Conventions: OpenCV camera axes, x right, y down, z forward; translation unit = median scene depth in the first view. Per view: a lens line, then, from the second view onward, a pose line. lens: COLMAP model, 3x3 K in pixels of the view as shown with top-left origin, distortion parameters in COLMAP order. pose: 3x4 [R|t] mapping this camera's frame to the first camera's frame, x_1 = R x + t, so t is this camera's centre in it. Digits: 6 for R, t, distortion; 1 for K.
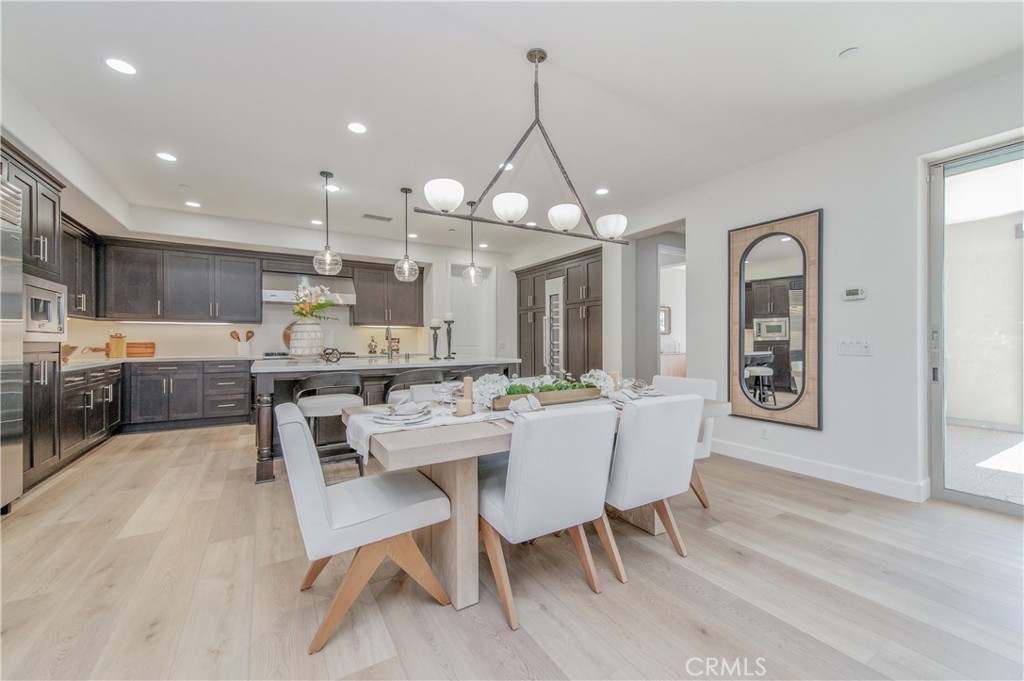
lens RADIAL K [[403.9, 0, 512.0], [0, 403.9, 340.5], [0, 0, 1]] dist [0.017784, -0.004609]
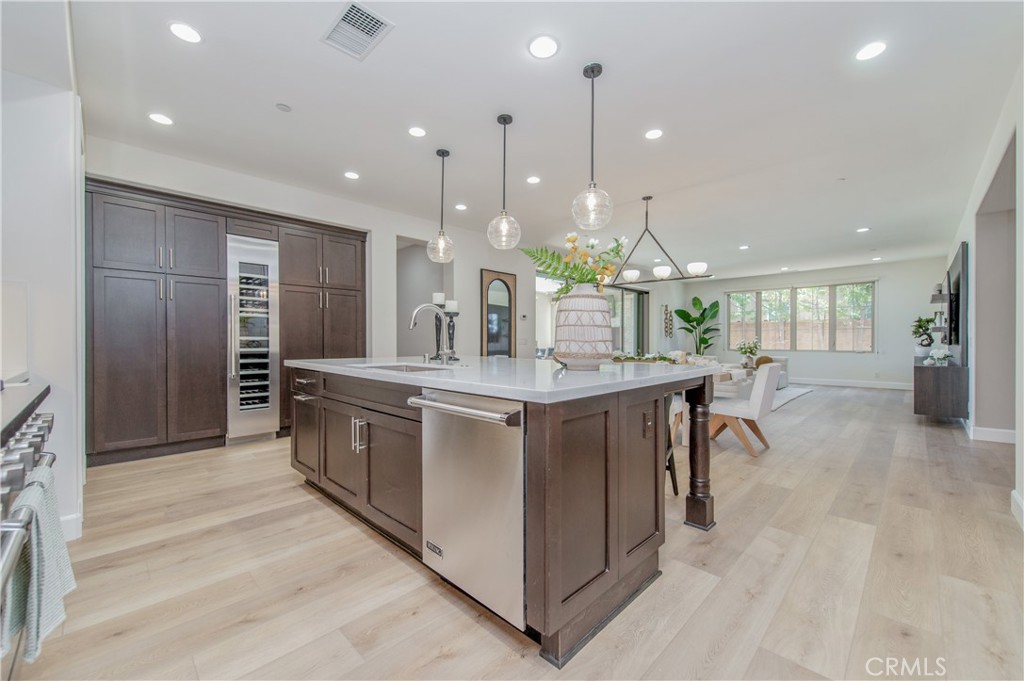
lens RADIAL K [[403.9, 0, 512.0], [0, 403.9, 340.5], [0, 0, 1]] dist [0.017784, -0.004609]
pose [[-0.241497, 0.003969, 0.970393, -0.794263], [-0.000437, 0.999991, -0.004199, 0.014006], [-0.970401, -0.001438, -0.241493, 0.969988]]
